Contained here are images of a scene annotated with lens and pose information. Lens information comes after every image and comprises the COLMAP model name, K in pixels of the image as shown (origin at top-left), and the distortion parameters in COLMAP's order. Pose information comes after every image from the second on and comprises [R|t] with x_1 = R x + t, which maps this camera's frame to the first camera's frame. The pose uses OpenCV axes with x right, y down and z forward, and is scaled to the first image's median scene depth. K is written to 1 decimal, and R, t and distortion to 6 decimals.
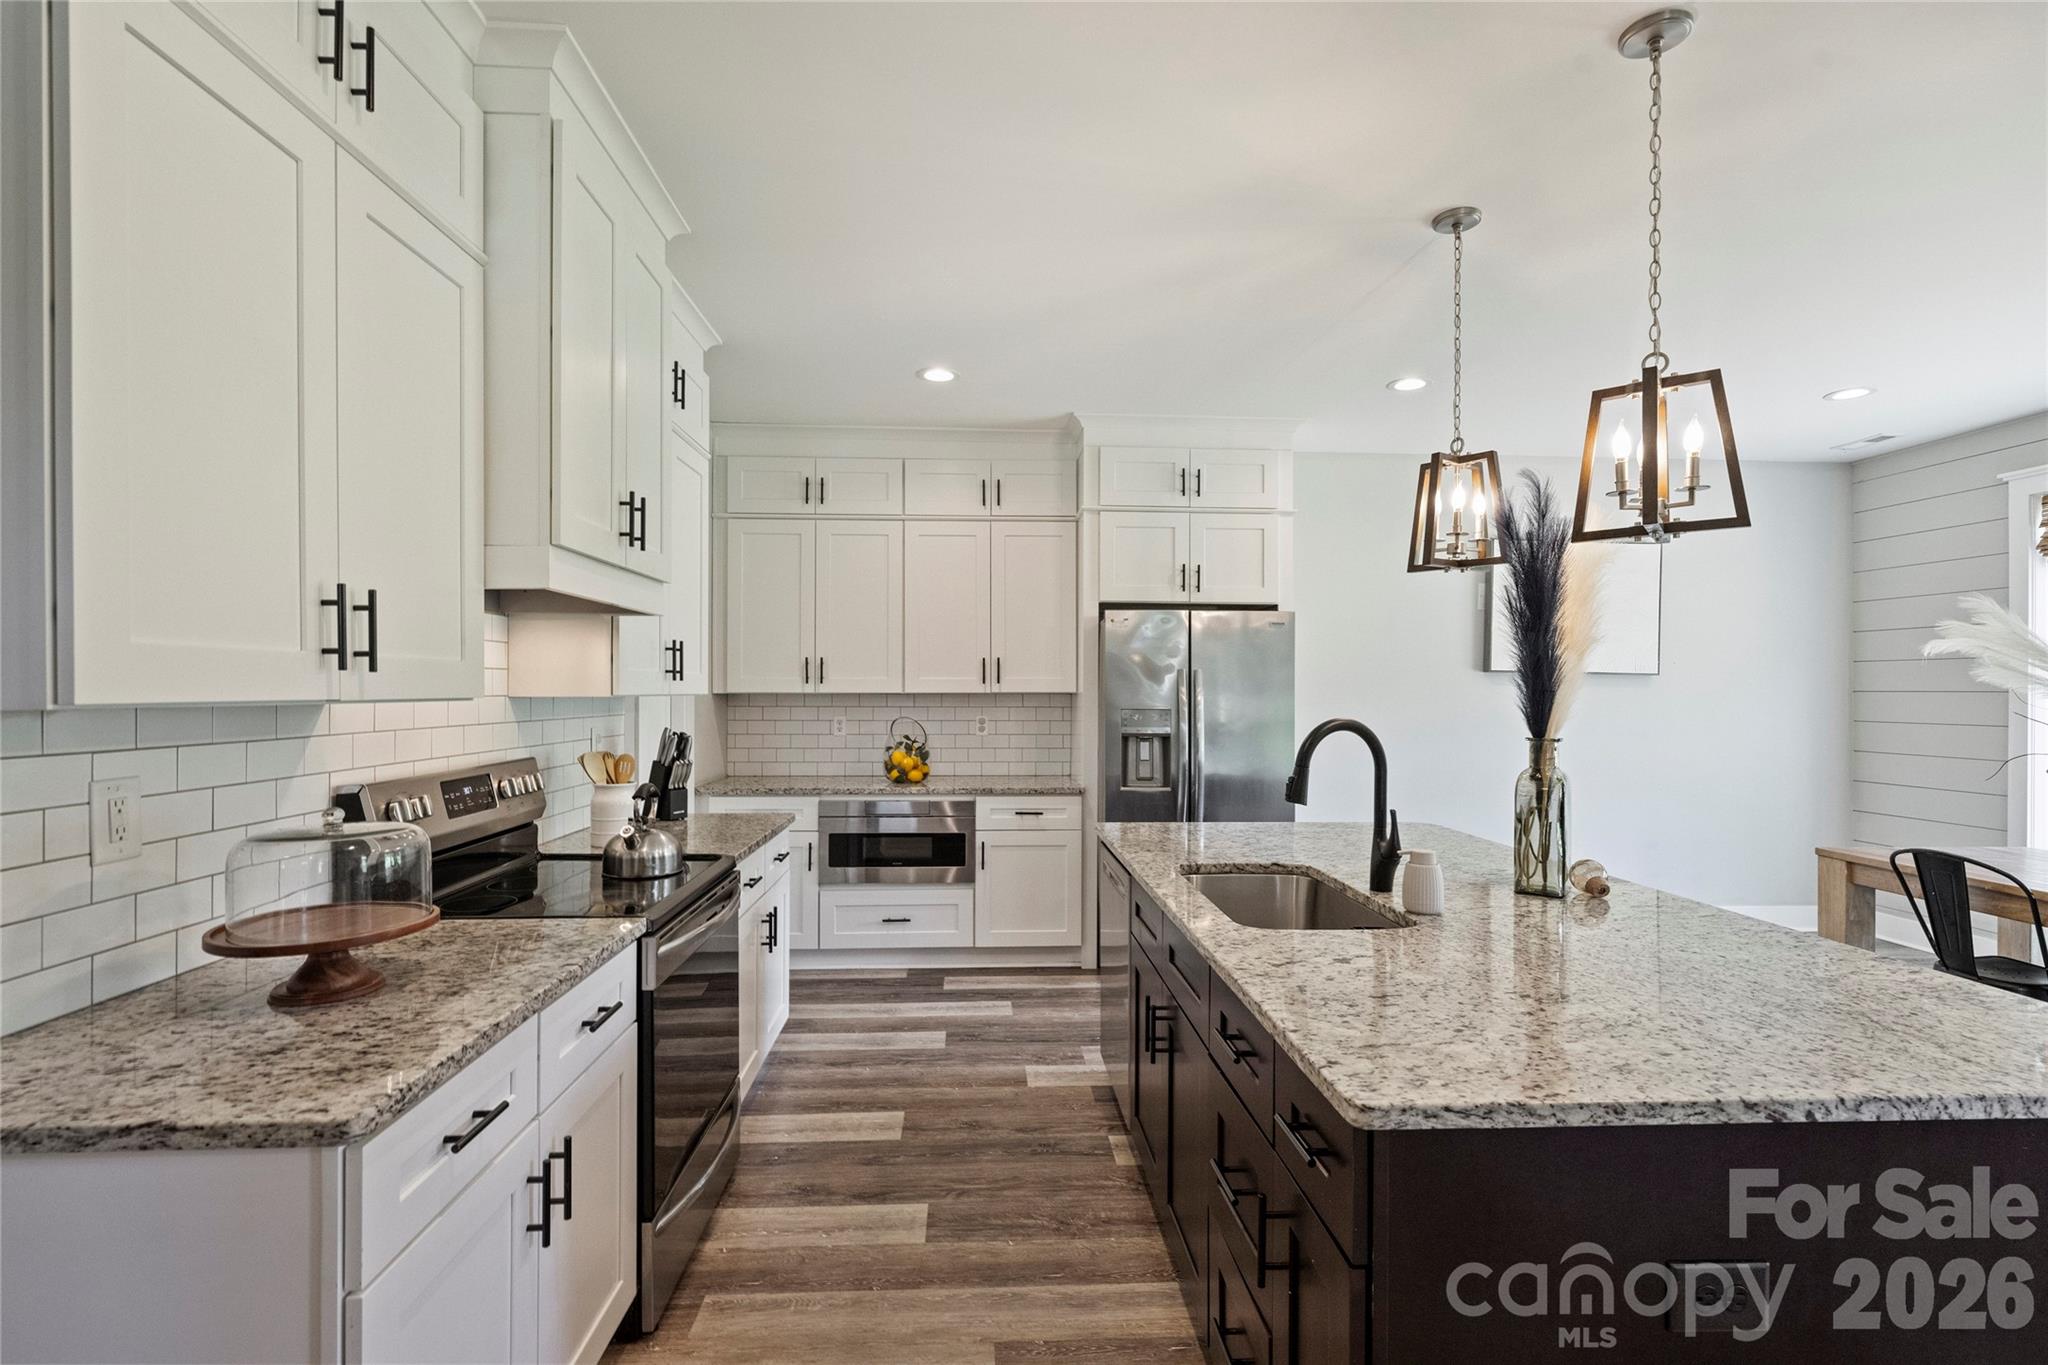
lens RADIAL K [[945.1, 0, 1021.4], [0, 945.1, 686.0], [0, 0, 1]] dist [0.000228, 0.000030]
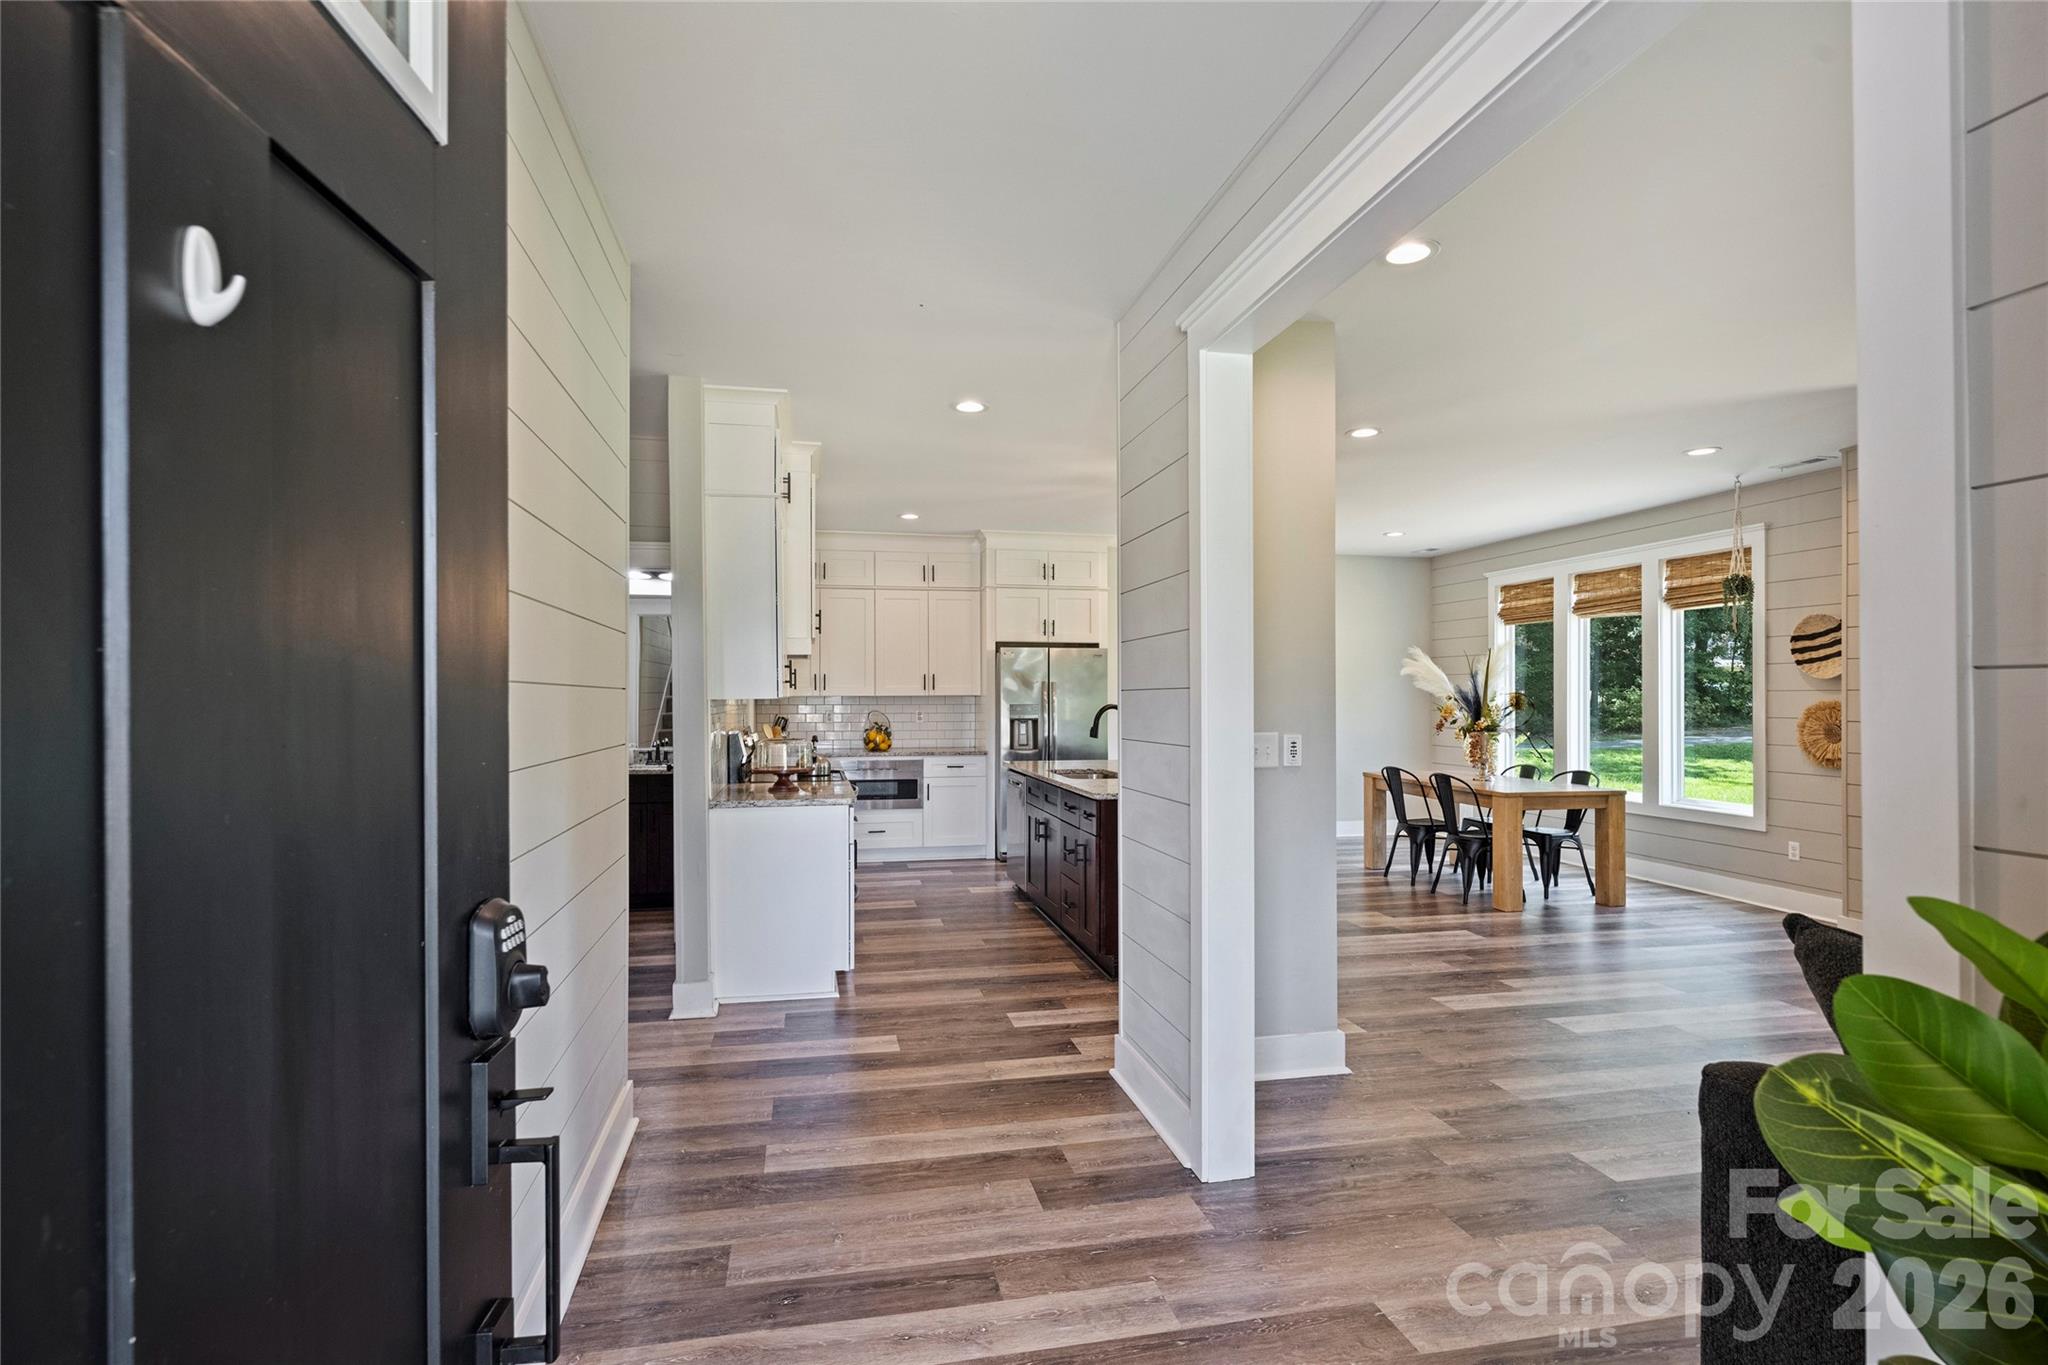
lens RADIAL K [[1016.4, 0, 1023.3], [0, 1016.4, 689.1], [0, 0, 1]] dist [-0.001375, -0.000168]
pose [[0.987174, -0.003018, 0.159622, -0.159225], [0.003361, 0.999993, -0.001873, -0.000270], [-0.159615, 0.002386, 0.987176, -0.801864]]
